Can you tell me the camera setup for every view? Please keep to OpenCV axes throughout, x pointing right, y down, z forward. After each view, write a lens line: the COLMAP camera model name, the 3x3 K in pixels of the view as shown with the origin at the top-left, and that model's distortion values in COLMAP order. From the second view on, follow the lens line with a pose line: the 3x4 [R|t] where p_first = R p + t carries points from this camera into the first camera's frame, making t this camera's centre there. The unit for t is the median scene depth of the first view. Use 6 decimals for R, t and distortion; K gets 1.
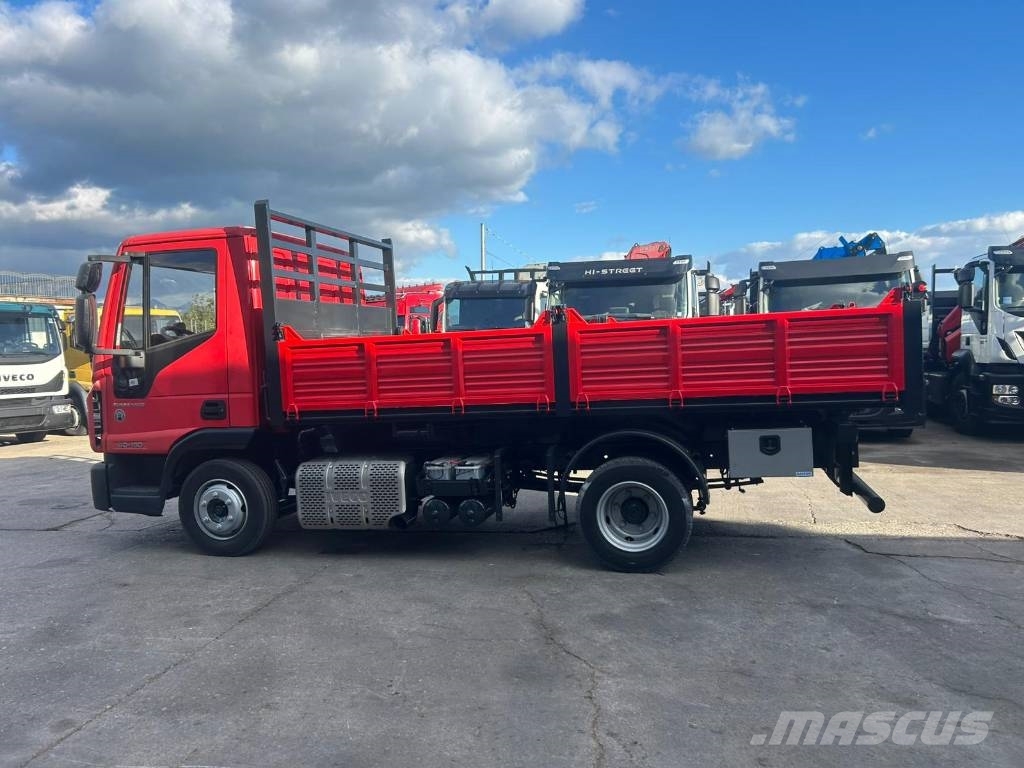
lens RADIAL K [[775.7, 0, 518.3], [0, 775.7, 391.6], [0, 0, 1]] dist [0.062490, -0.060759]
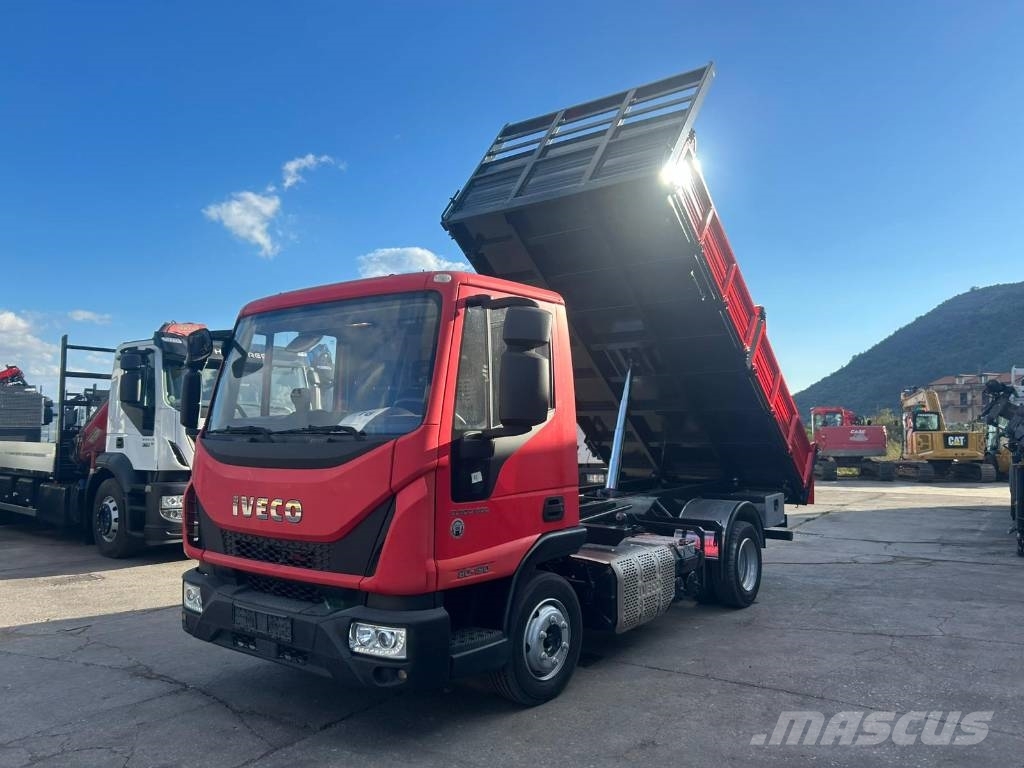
lens RADIAL K [[792.6, 0, 498.9], [0, 792.6, 354.2], [0, 0, 1]] dist [0.005693, 0.004097]
pose [[0.397135, 0.116281, 0.910364, -1.140907], [0.041560, 0.988645, -0.144409, -0.018258], [-0.916819, 0.095184, 0.387793, 0.699467]]
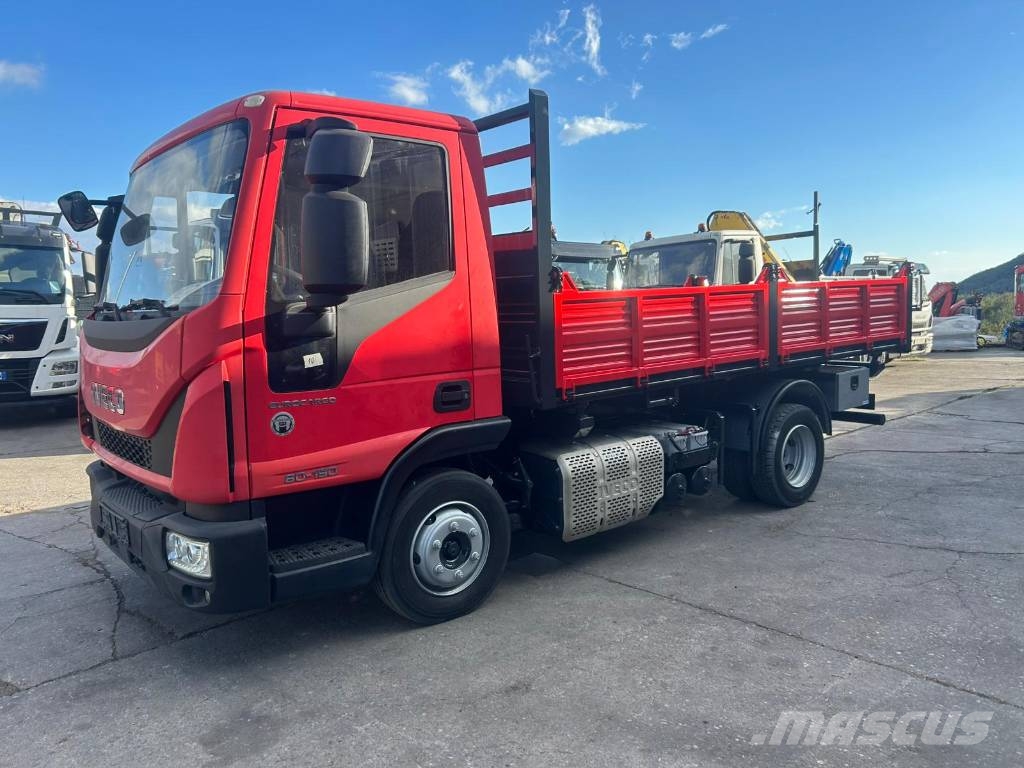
lens RADIAL K [[779.4, 0, 513.2], [0, 779.4, 377.4], [0, 0, 1]] dist [0.061069, -0.068729]
pose [[0.589848, -0.058888, 0.805364, -0.856471], [0.053180, 0.998005, 0.034025, -0.011874], [-0.805761, 0.022759, 0.591803, 0.558772]]
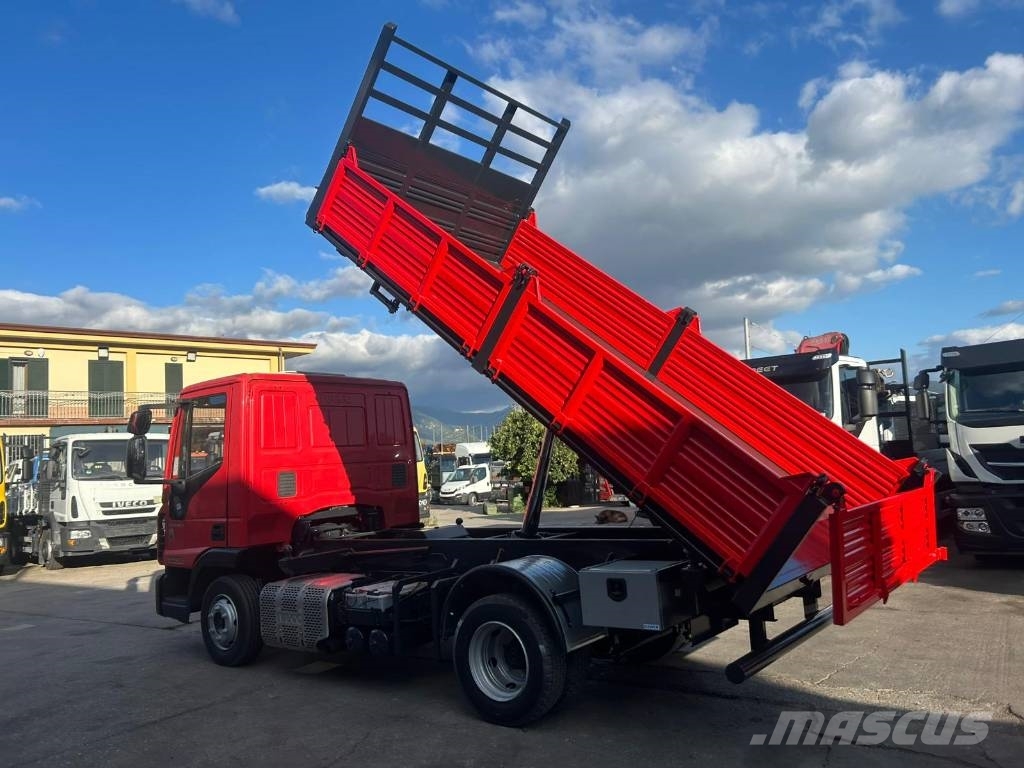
lens RADIAL K [[777.6, 0, 517.5], [0, 777.6, 382.3], [0, 0, 1]] dist [0.065271, -0.071200]
pose [[0.909341, -0.062671, -0.411305, 0.486130], [0.006366, 0.990570, -0.136859, -0.033589], [0.416004, 0.121833, 0.901165, 0.111226]]
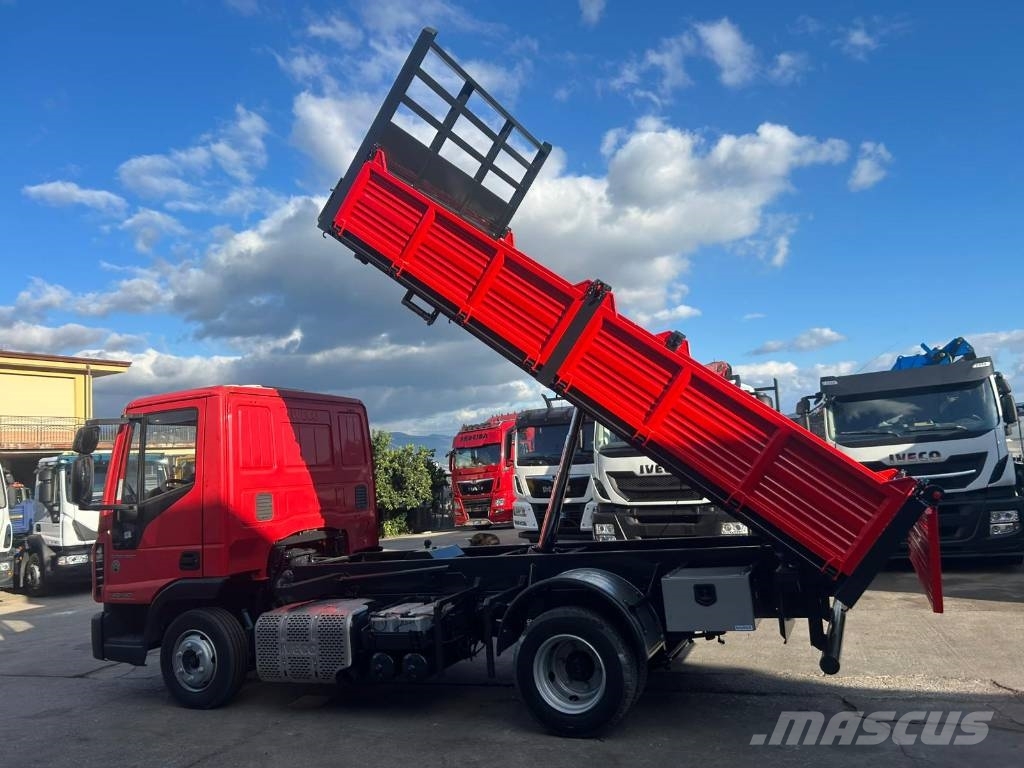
lens RADIAL K [[779.8, 0, 516.5], [0, 779.8, 394.9], [0, 0, 1]] dist [0.051723, -0.042132]
pose [[0.983001, -0.055332, -0.175065, 0.227572], [0.028666, 0.988067, -0.151334, -0.023545], [0.181349, 0.143743, 0.972857, 0.026807]]
